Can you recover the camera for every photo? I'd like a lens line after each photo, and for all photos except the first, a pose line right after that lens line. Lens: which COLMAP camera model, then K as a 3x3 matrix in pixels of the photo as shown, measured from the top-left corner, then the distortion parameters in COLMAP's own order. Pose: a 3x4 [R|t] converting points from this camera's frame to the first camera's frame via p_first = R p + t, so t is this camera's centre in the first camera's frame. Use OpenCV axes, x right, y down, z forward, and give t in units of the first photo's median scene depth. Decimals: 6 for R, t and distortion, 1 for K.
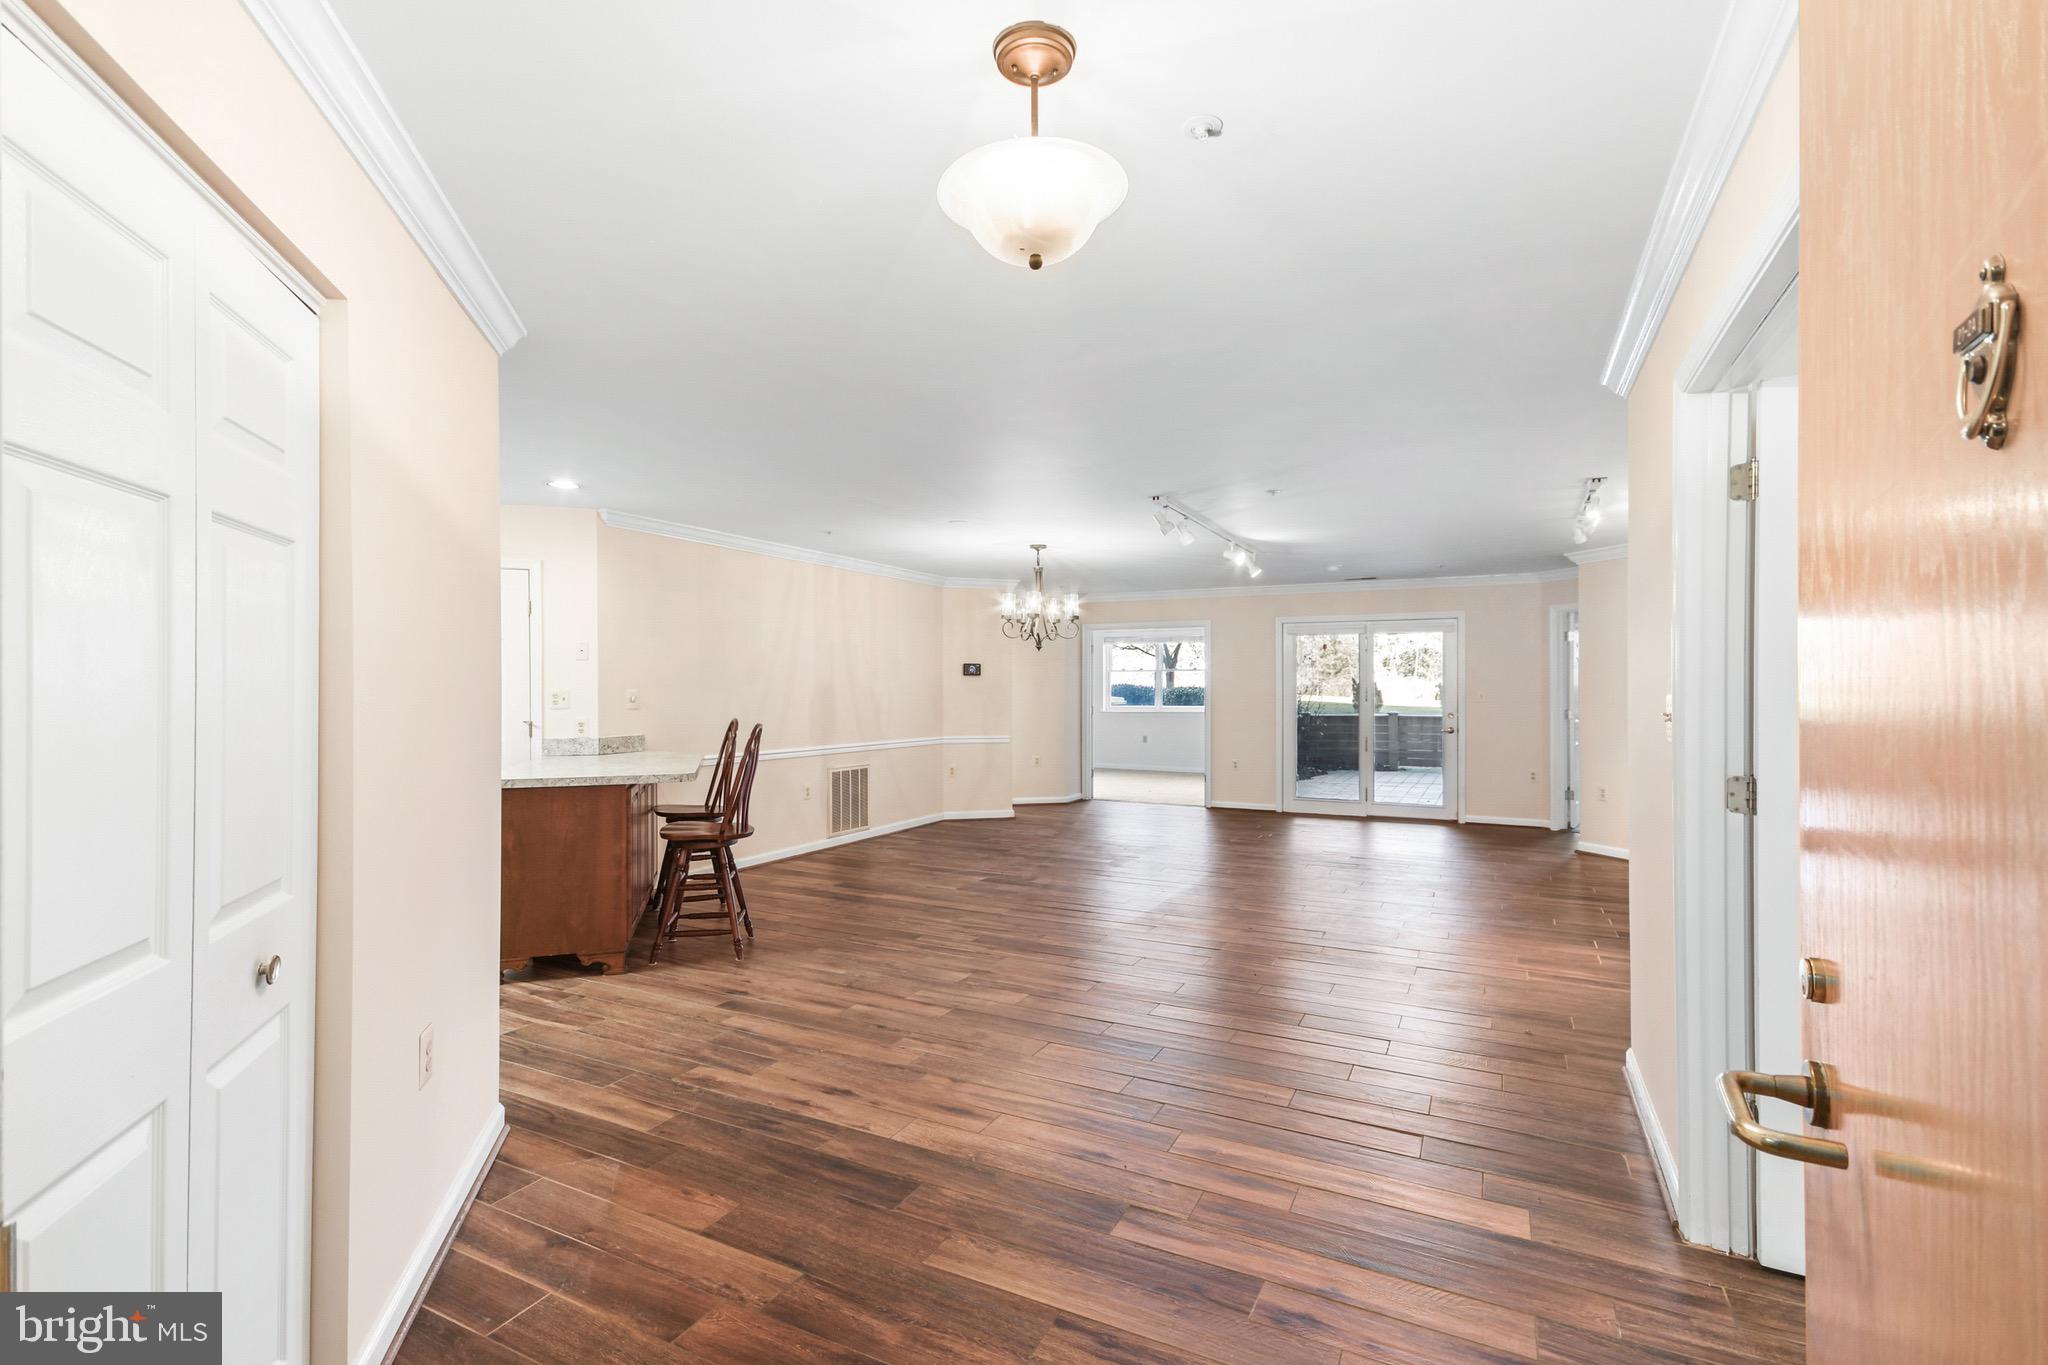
lens RADIAL K [[916.4, 0, 1016.7], [0, 916.4, 683.9], [0, 0, 1]] dist [0.002540, -0.000362]
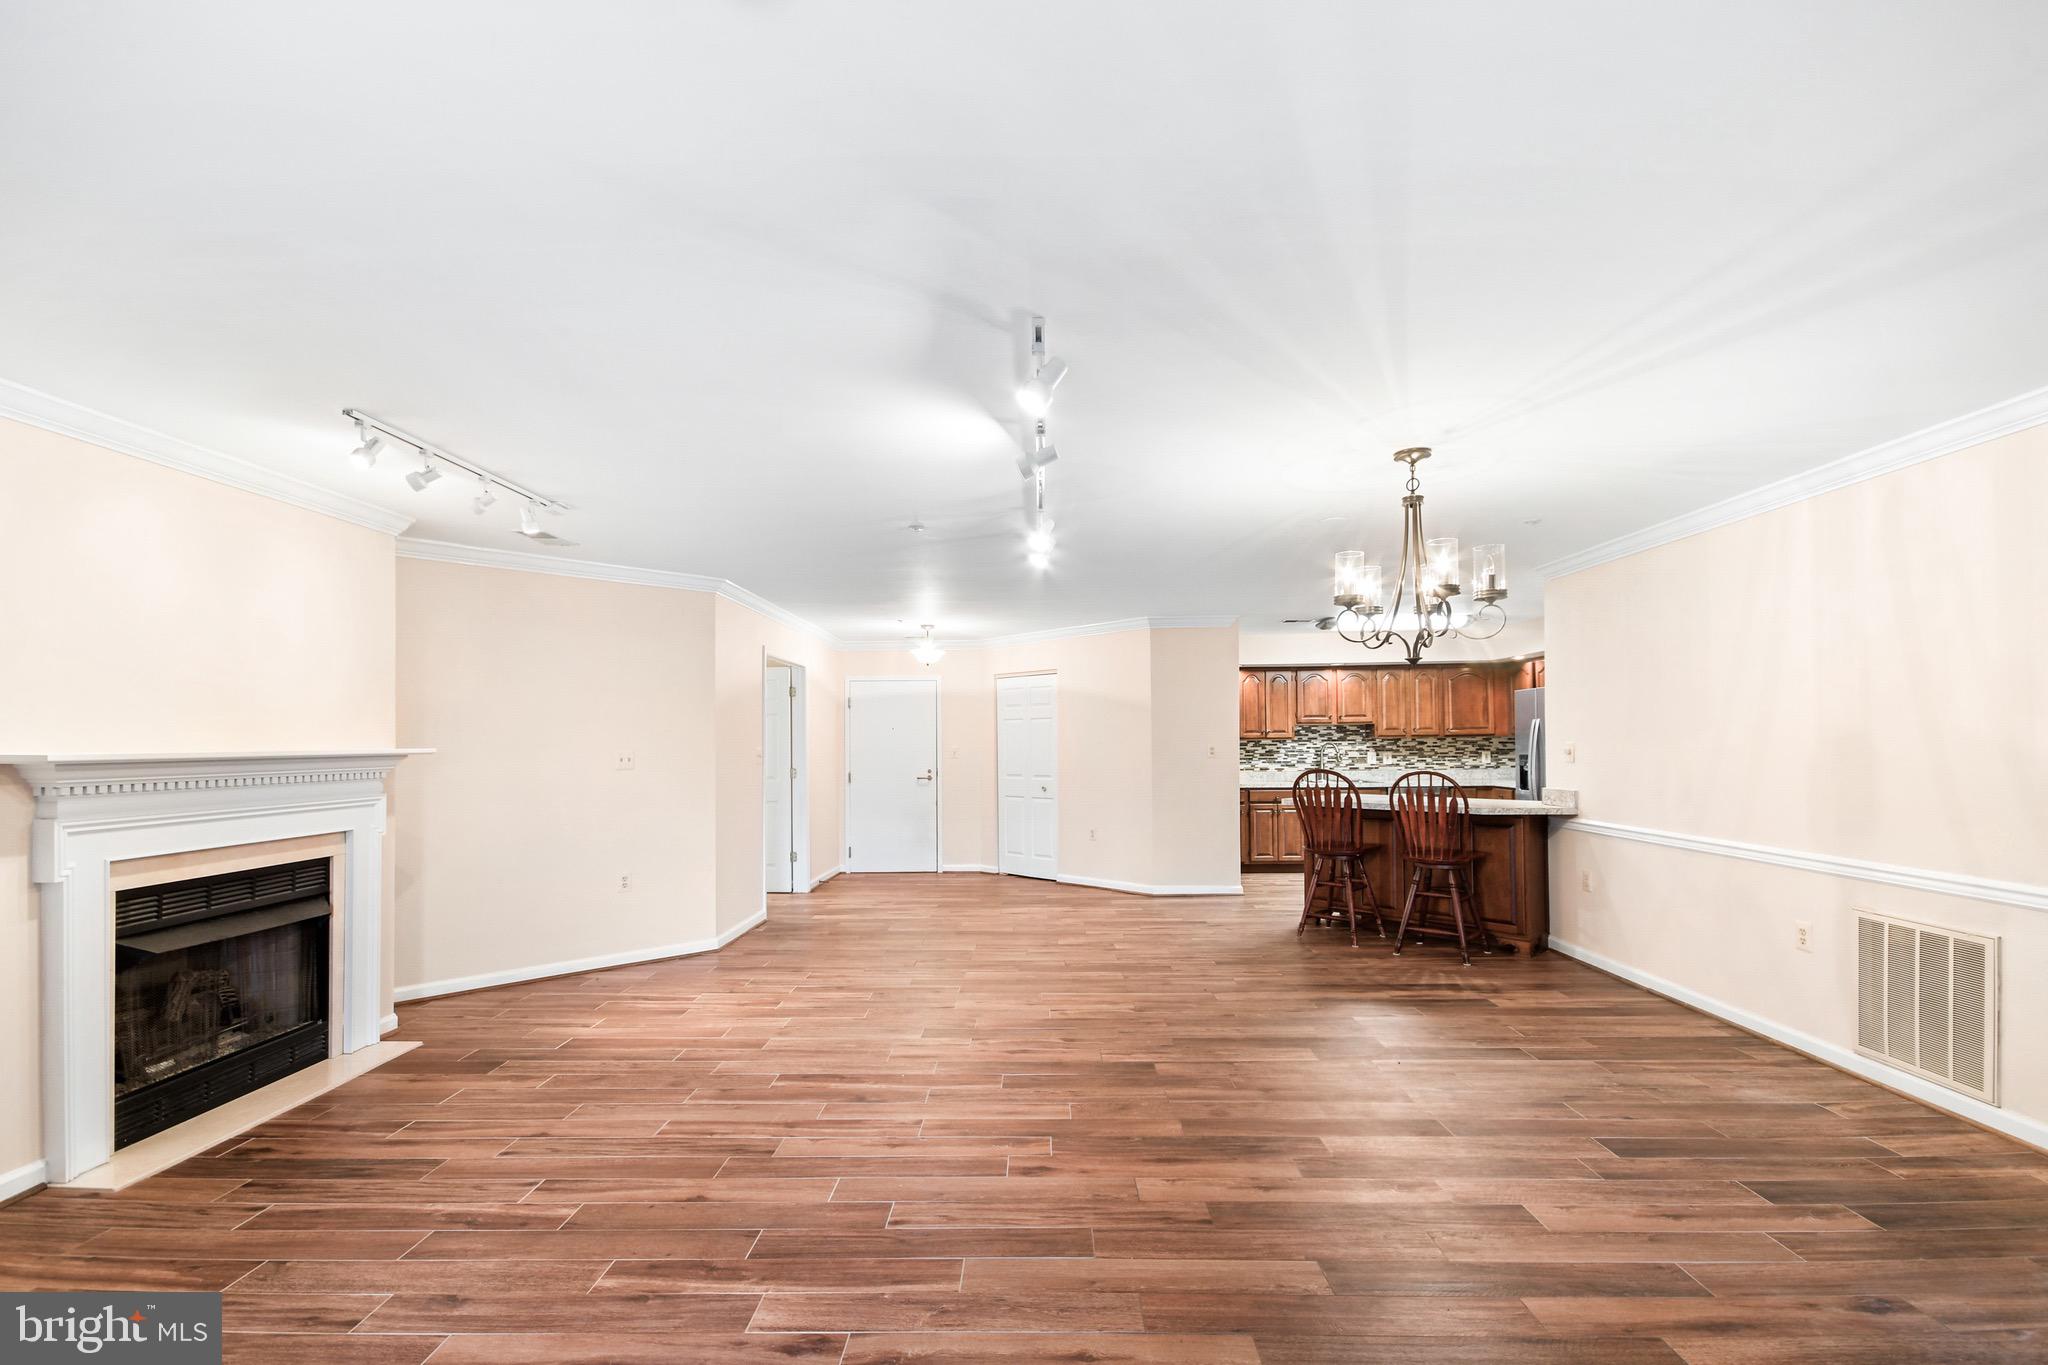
lens RADIAL K [[912.8, 0, 1023.8], [0, 912.8, 727.4], [0, 0, 1]] dist [0.008362, -0.000711]
pose [[-0.892893, 0.001937, -0.450265, 0.515080], [0.011399, 0.999768, -0.018303, 0.003746], [0.450125, -0.021475, -0.892707, 1.609979]]
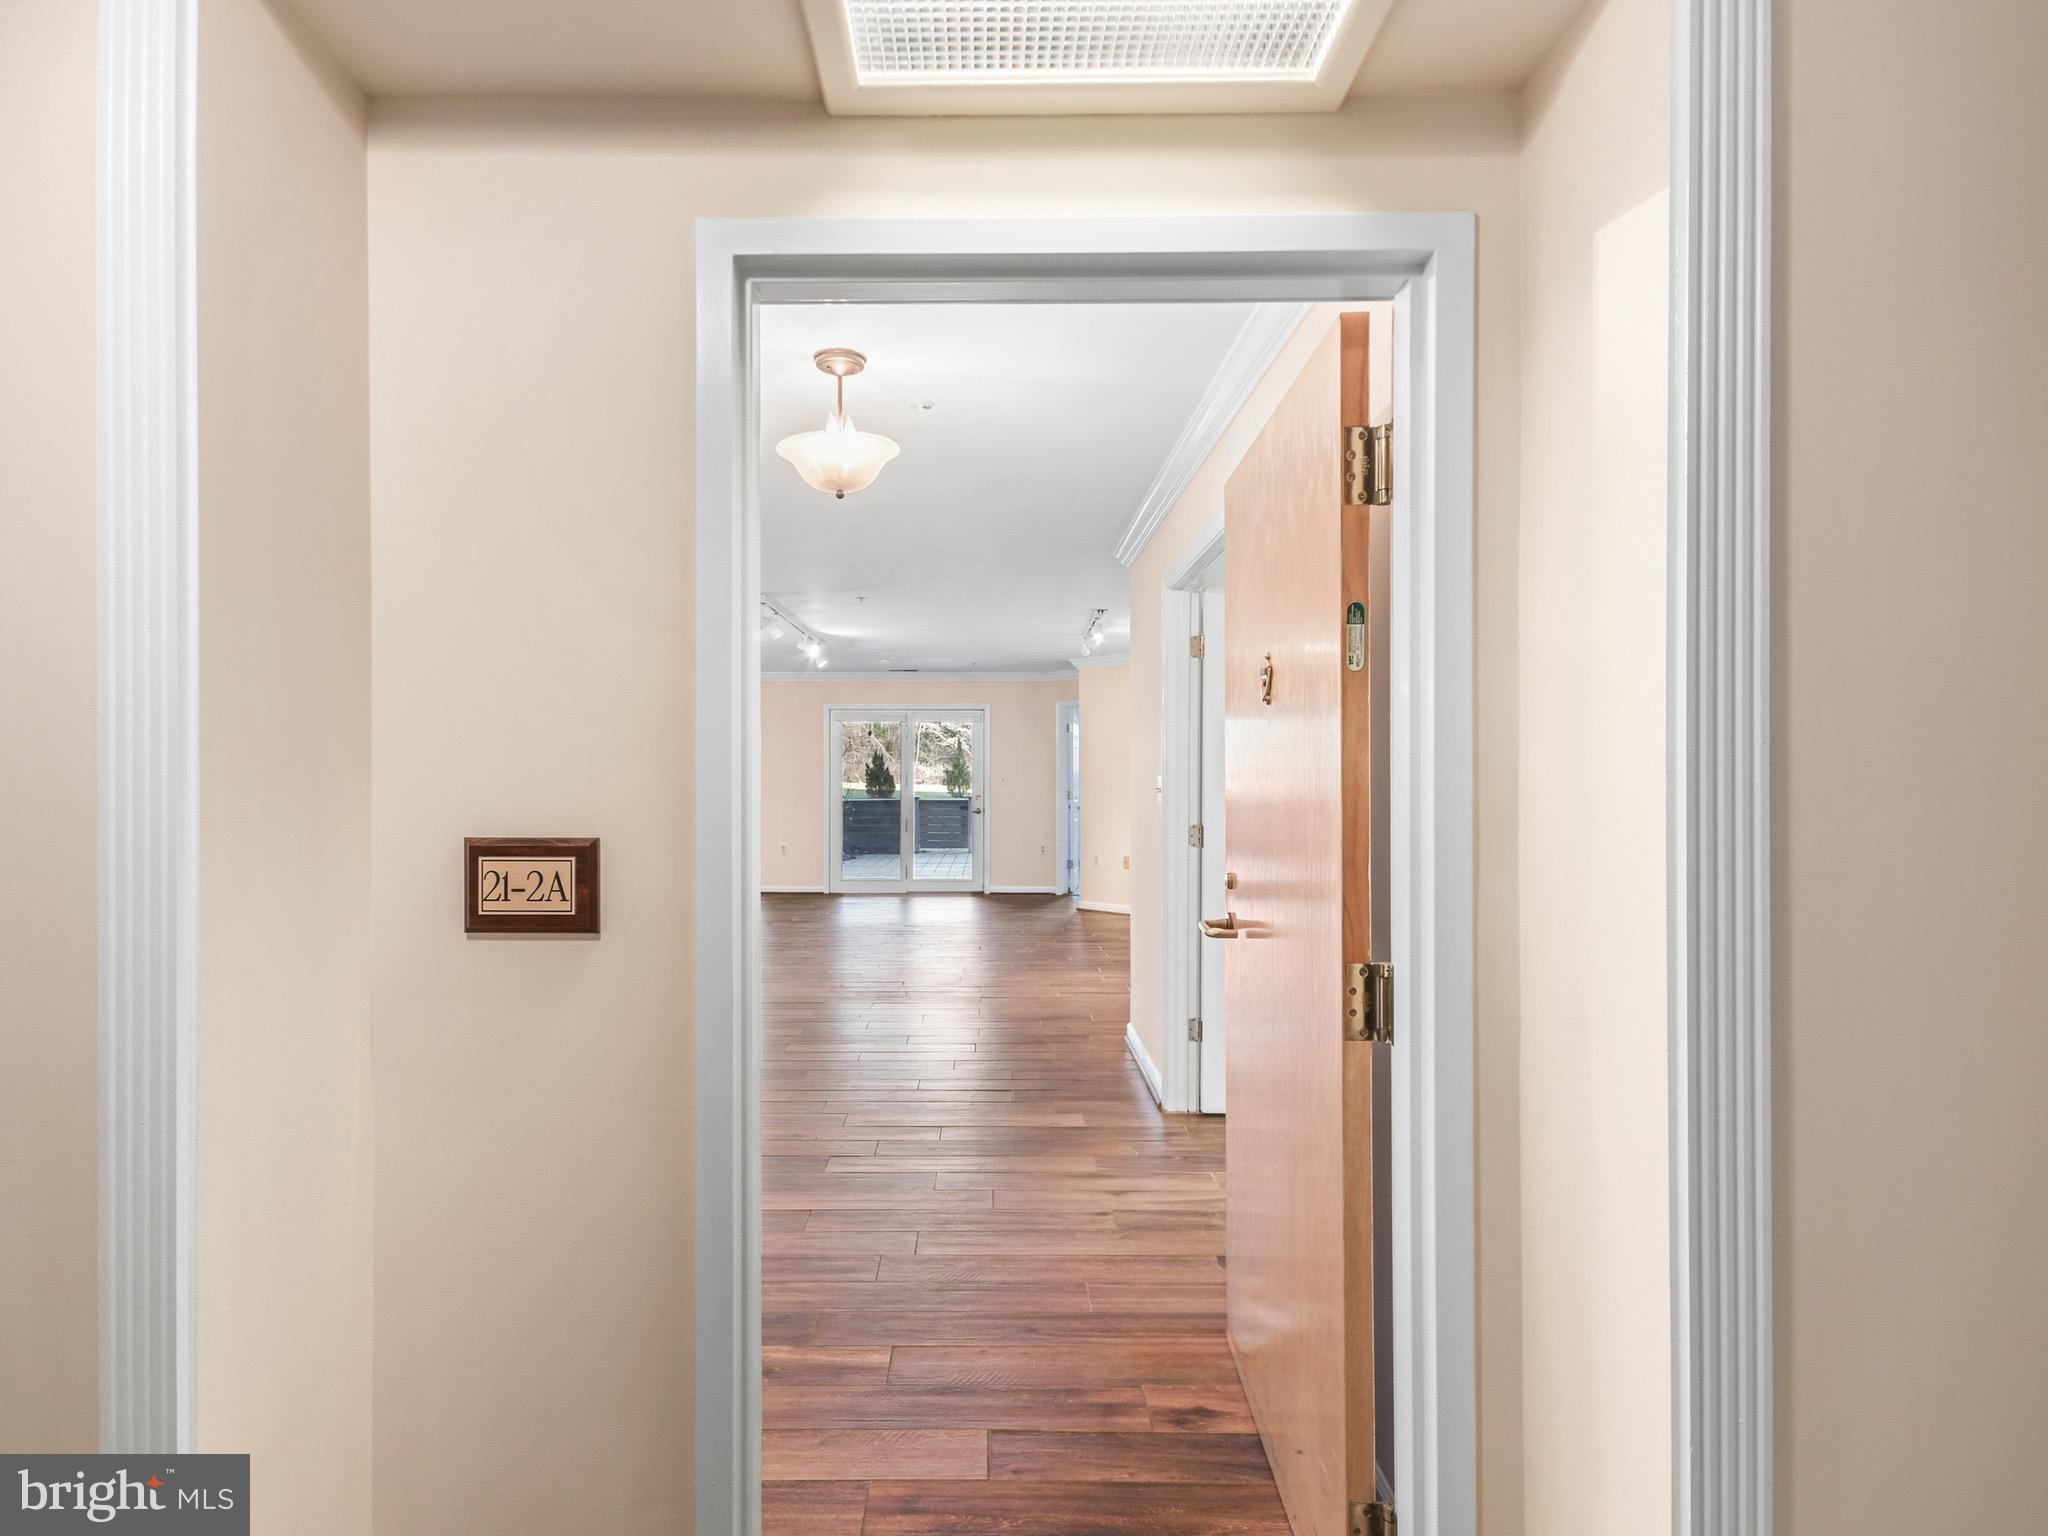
lens RADIAL K [[1021.5, 0, 981.7], [0, 1021.5, 768.7], [0, 0, 1]] dist [-0.071968, 0.000067]
pose [[0.889076, 0.004164, 0.457741, -0.145713], [-0.004335, 0.999990, -0.000678, 0.000587], [-0.457740, -0.001382, 0.889085, -0.167930]]
